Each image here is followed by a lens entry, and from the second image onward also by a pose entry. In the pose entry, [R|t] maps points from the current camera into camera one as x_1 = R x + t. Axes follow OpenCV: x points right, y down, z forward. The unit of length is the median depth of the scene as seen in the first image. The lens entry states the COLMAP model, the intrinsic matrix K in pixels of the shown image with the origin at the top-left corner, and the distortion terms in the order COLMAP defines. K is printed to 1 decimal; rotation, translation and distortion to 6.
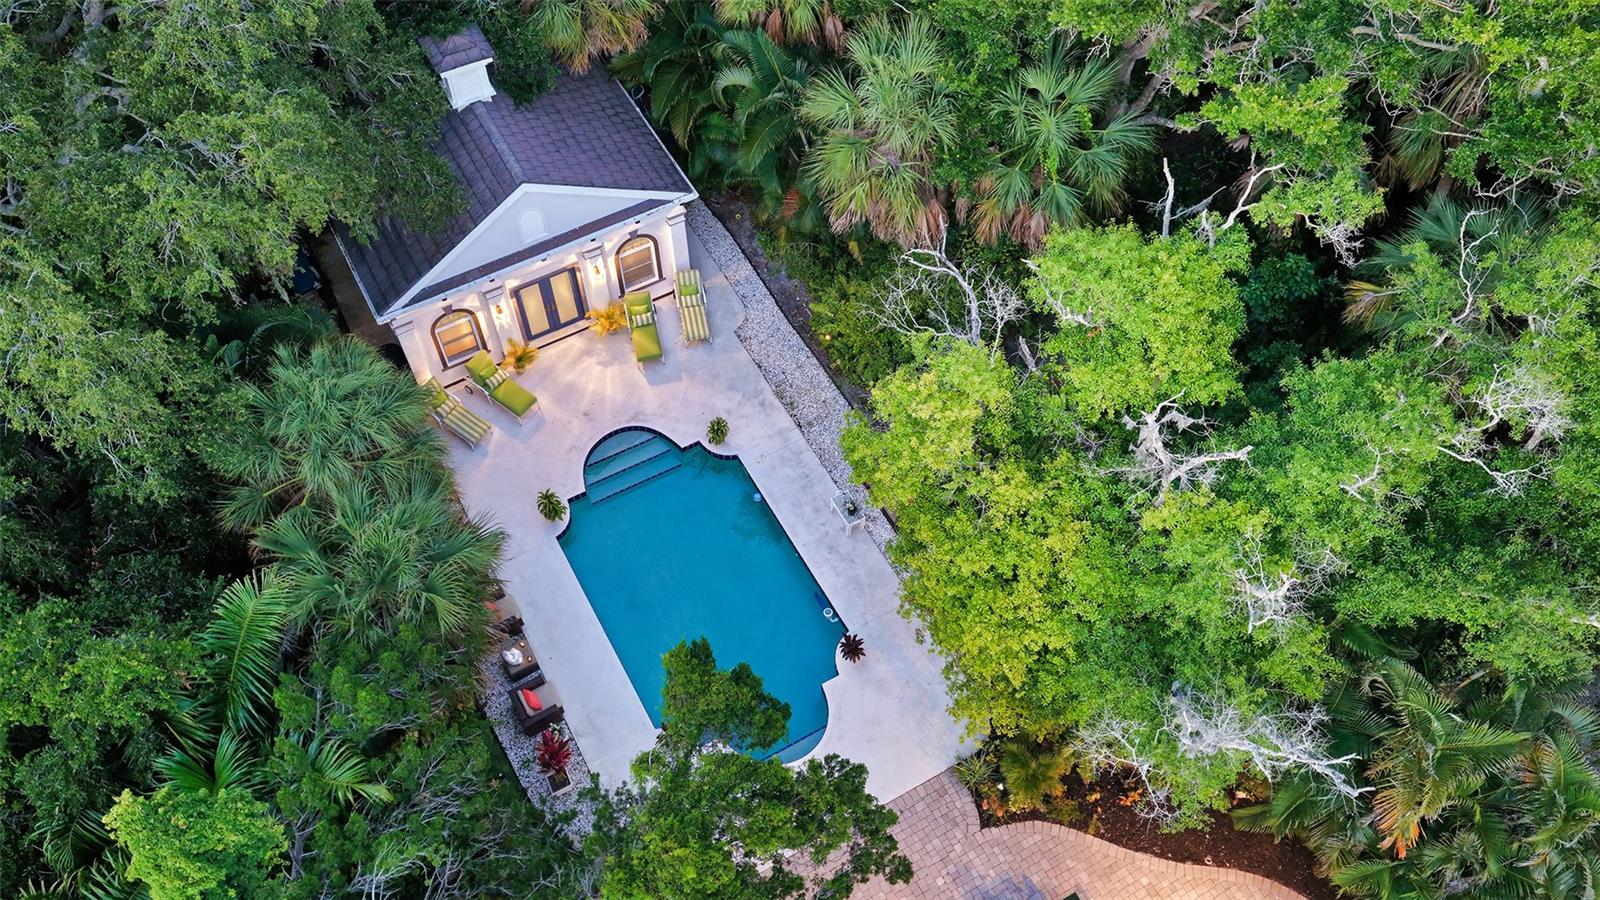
lens RADIAL K [[1311.6, 0, 797.0], [0, 1311.6, 449.6], [0, 0, 1]] dist [-0.036612, 0.011329]
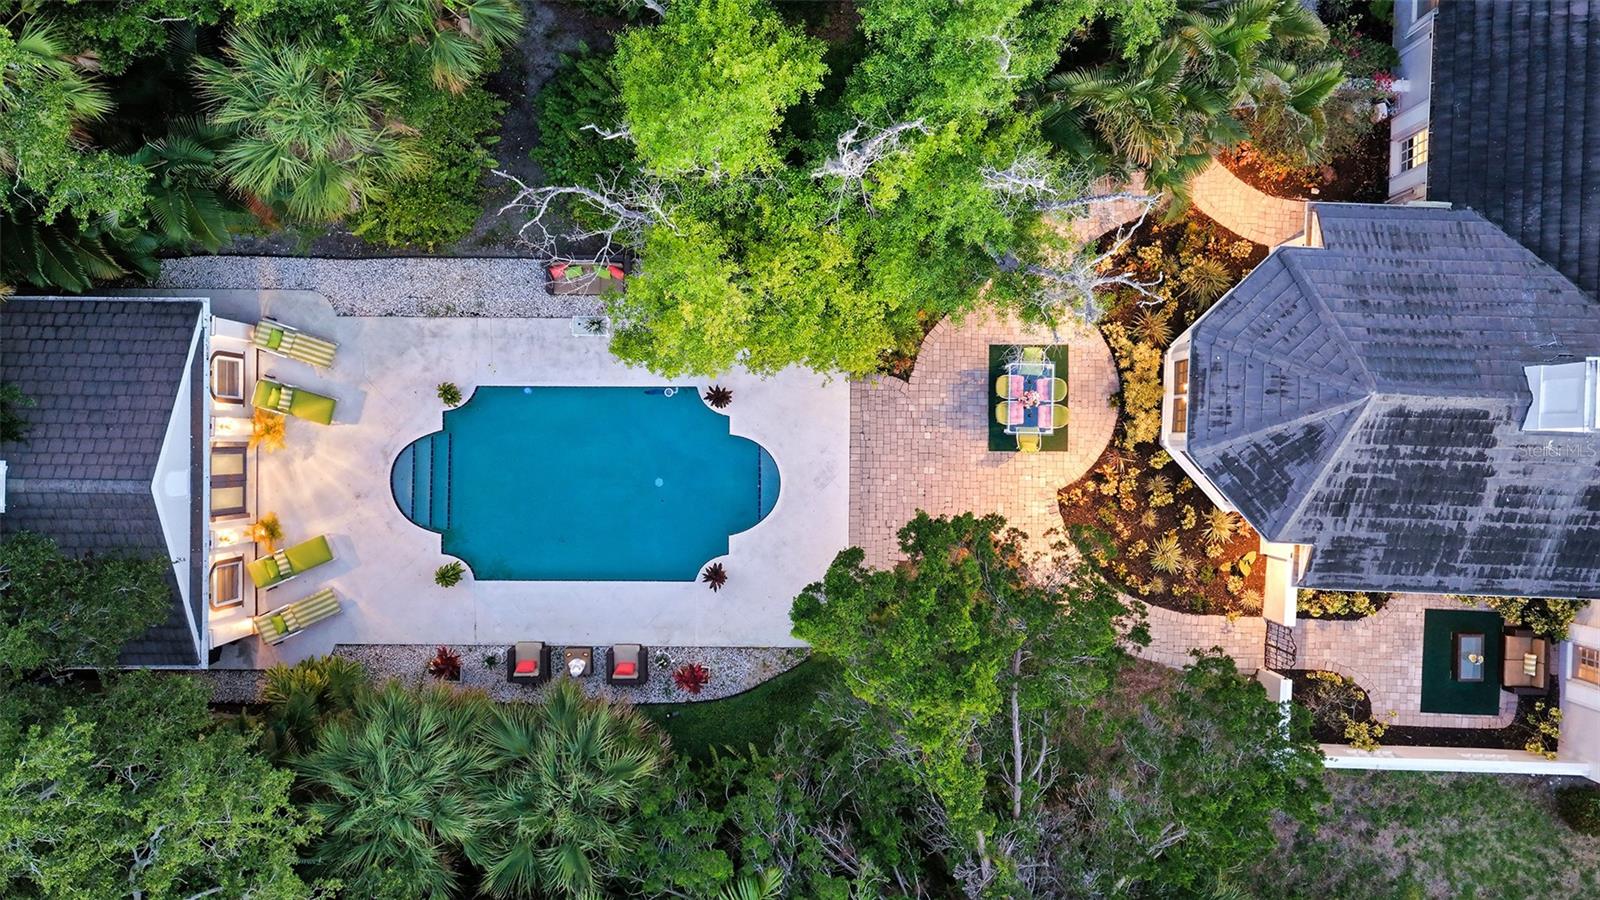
lens RADIAL K [[1311.6, 0, 803.2], [0, 1311.6, 454.4], [0, 0, 1]] dist [-0.036612, 0.011329]
pose [[0.487607, -0.873036, 0.006867, 0.024207], [0.721509, 0.407380, 0.559880, -0.358165], [-0.491593, -0.268047, 0.828545, 0.028568]]
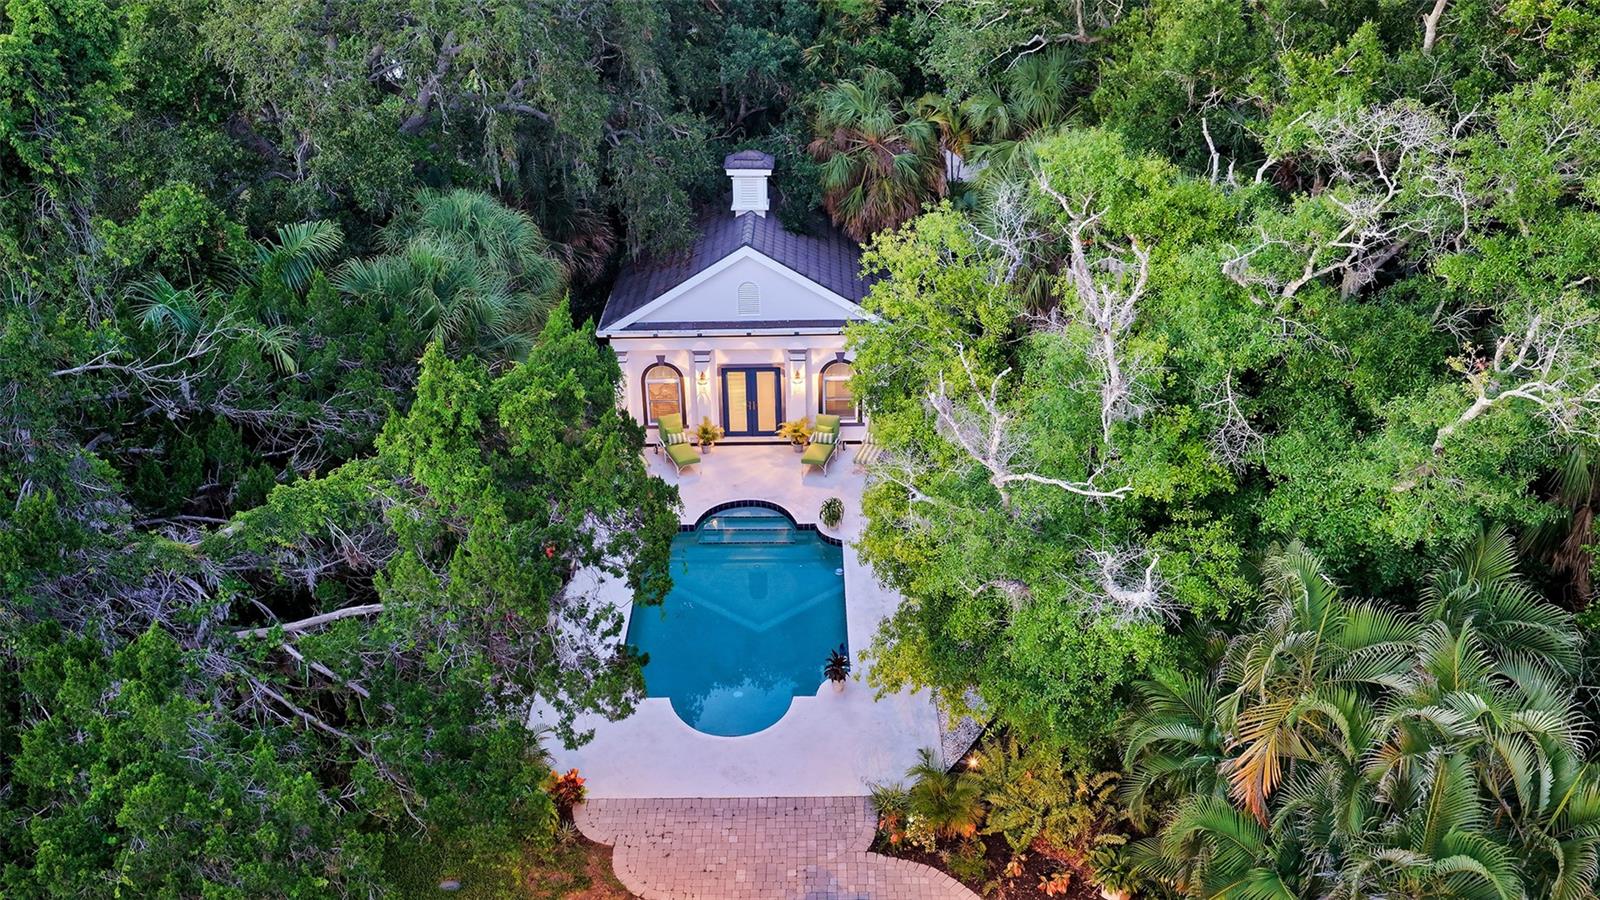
lens RADIAL K [[1311.6, 0, 804.9], [0, 1311.6, 447.5], [0, 0, 1]] dist [-0.036612, 0.011329]
pose [[0.877178, 0.213060, -0.430307, 0.344376], [-0.401216, 0.817554, -0.413076, 0.370324], [0.263789, 0.534987, 0.802623, 0.156000]]
